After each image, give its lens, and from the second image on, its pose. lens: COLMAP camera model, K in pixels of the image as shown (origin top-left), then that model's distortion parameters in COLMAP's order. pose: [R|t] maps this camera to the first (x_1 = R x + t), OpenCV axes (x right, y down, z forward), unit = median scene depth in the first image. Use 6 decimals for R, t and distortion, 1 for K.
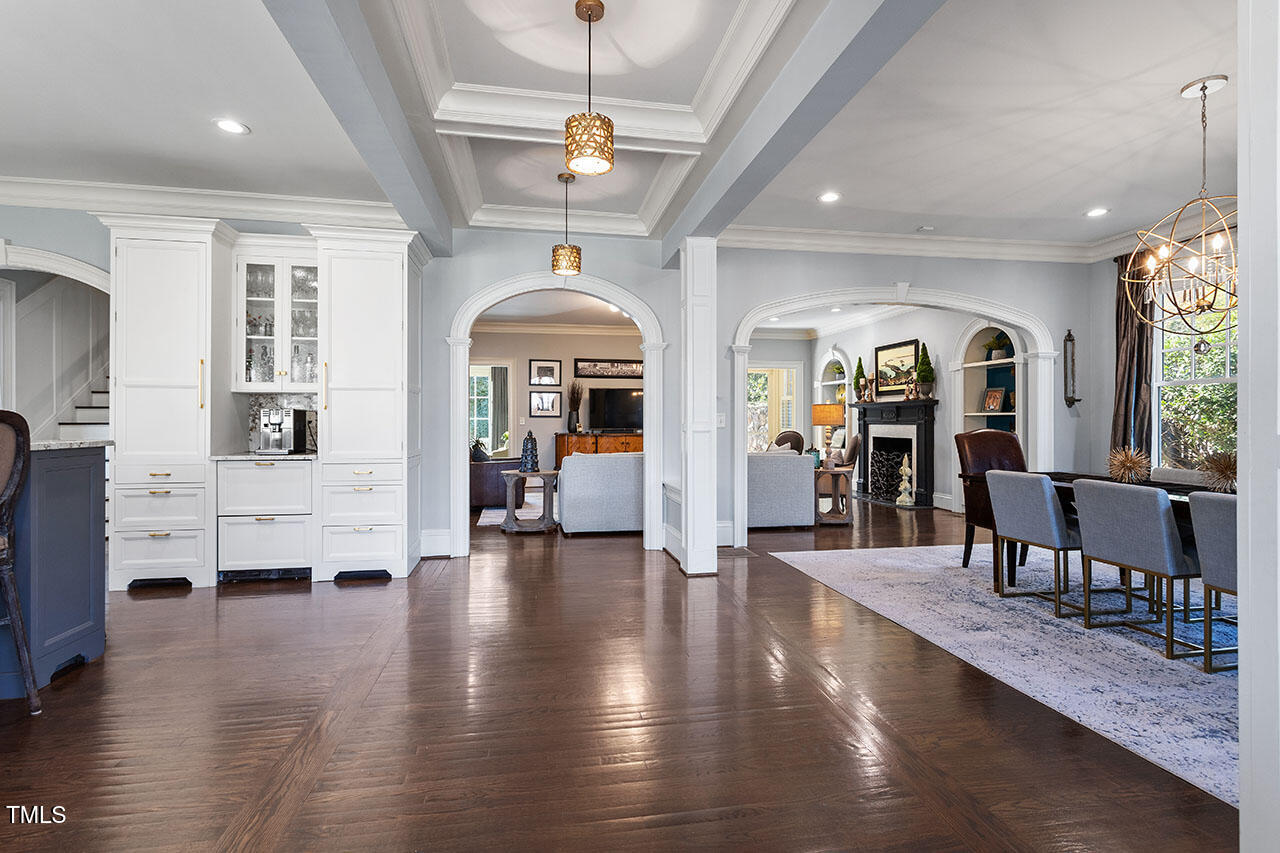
lens RADIAL K [[608.5, 0, 637.7], [0, 608.5, 421.4], [0, 0, 1]] dist [0.004461, 0.001853]
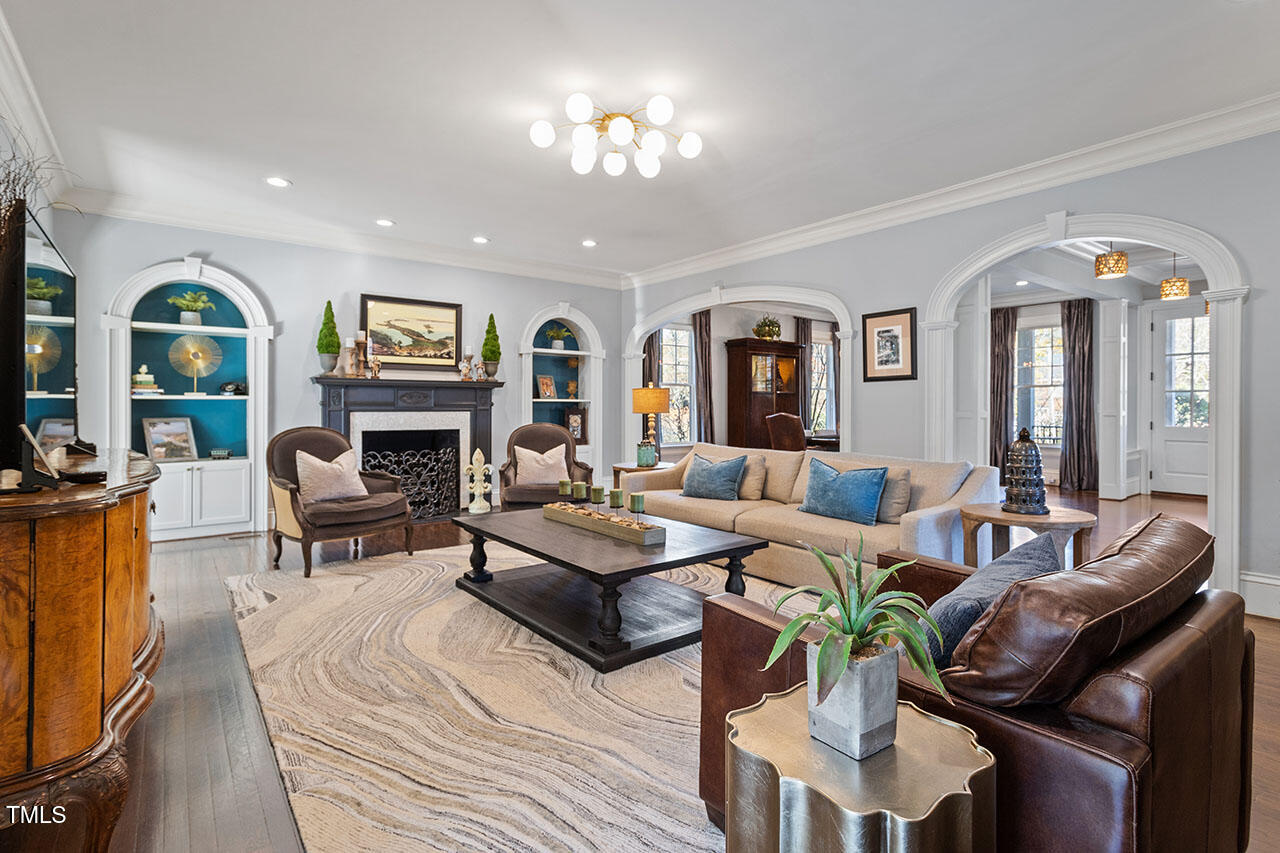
lens RADIAL K [[608.5, 0, 634.8], [0, 608.5, 417.7], [0, 0, 1]] dist [0.004461, 0.001853]
pose [[-0.456563, 0.003277, 0.889685, -0.421671], [0.011399, 0.999933, 0.002166, 0.017080], [-0.889618, 0.011130, -0.456570, 1.385306]]
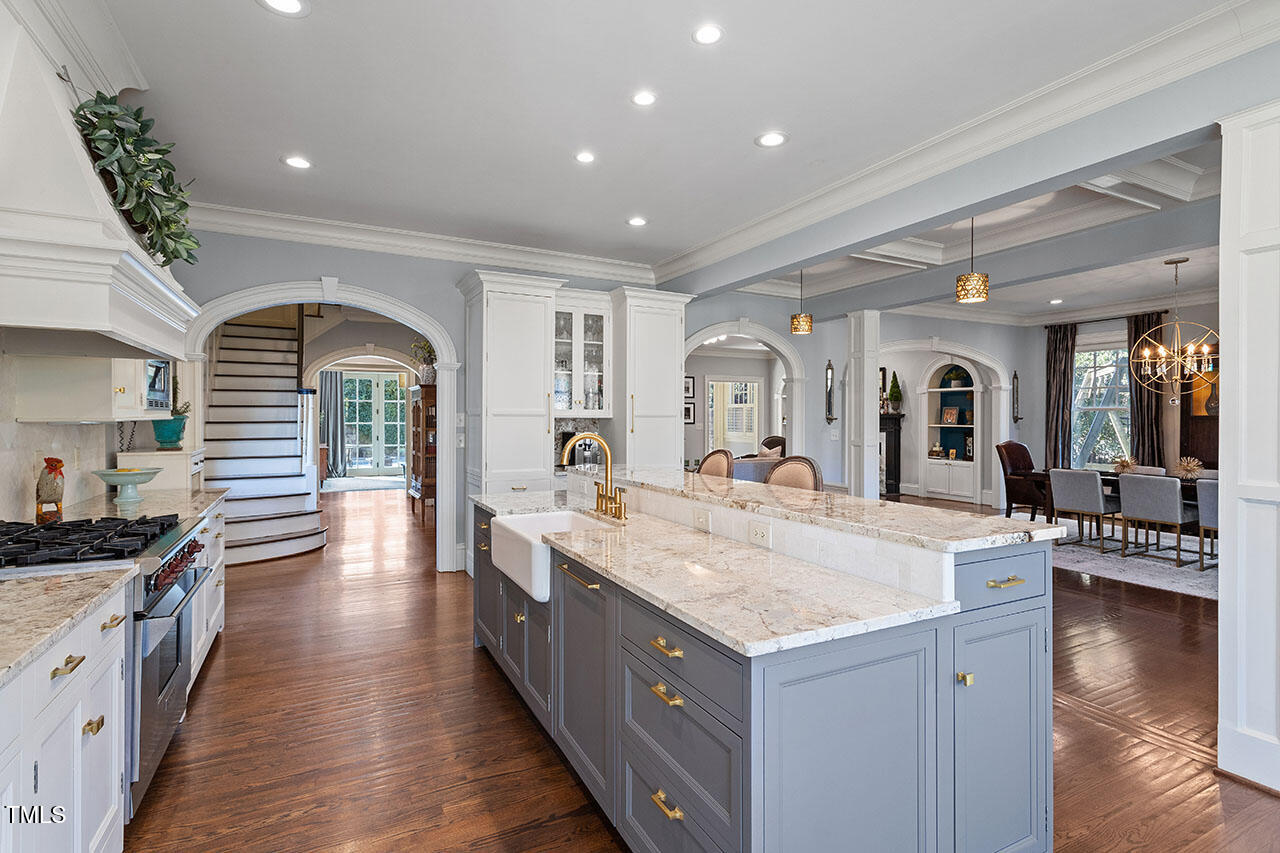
lens RADIAL K [[608.5, 0, 643.7], [0, 608.5, 422.9], [0, 0, 1]] dist [0.004461, 0.001853]
pose [[0.954143, -0.000480, 0.299352, -0.524643], [-0.002404, 0.999954, 0.009266, -0.030988], [-0.299343, -0.009560, 0.954098, -0.128616]]
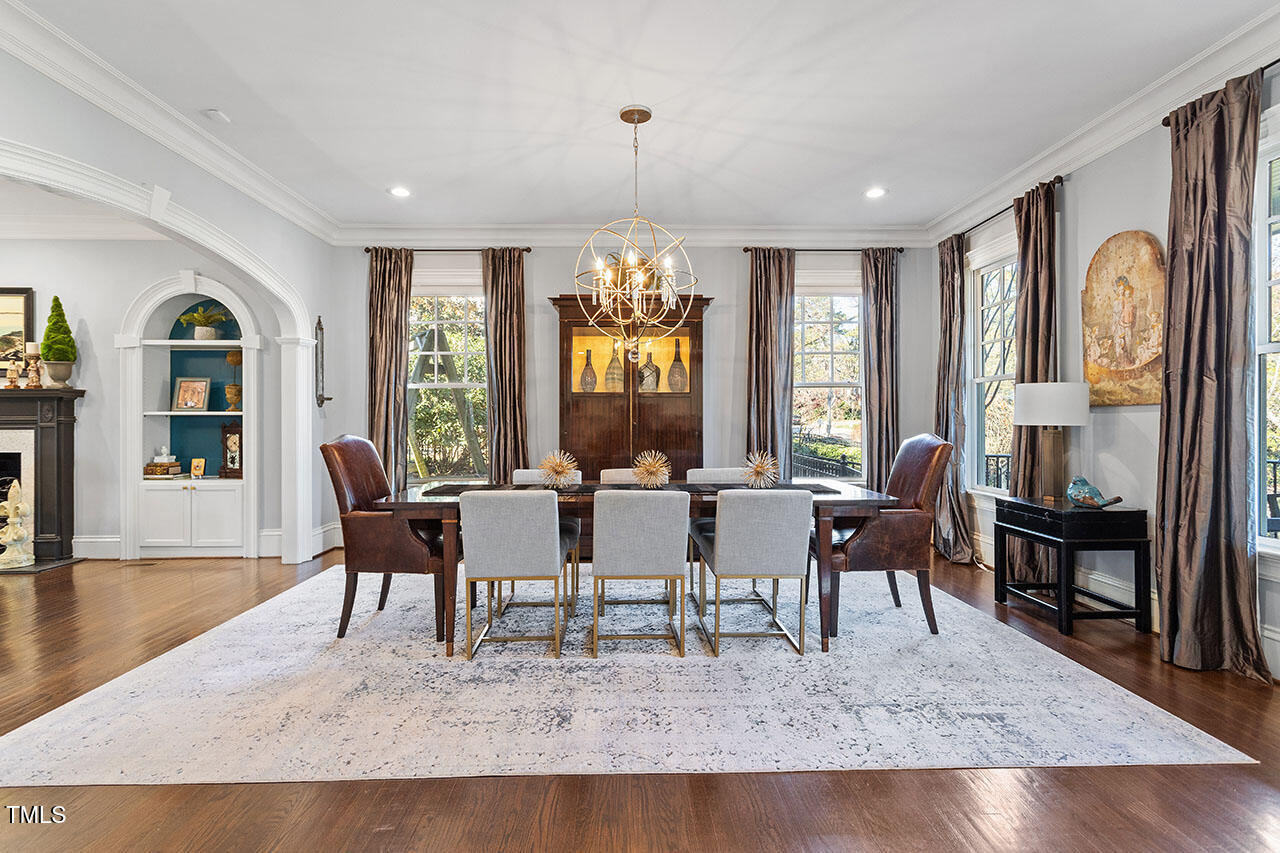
lens RADIAL K [[608.5, 0, 638.5], [0, 608.5, 415.8], [0, 0, 1]] dist [0.004461, 0.001853]
pose [[0.151206, 0.008304, 0.988467, -0.060523], [0.002127, 0.999960, -0.008726, -0.001751], [-0.988500, 0.003422, 0.151183, 0.373493]]
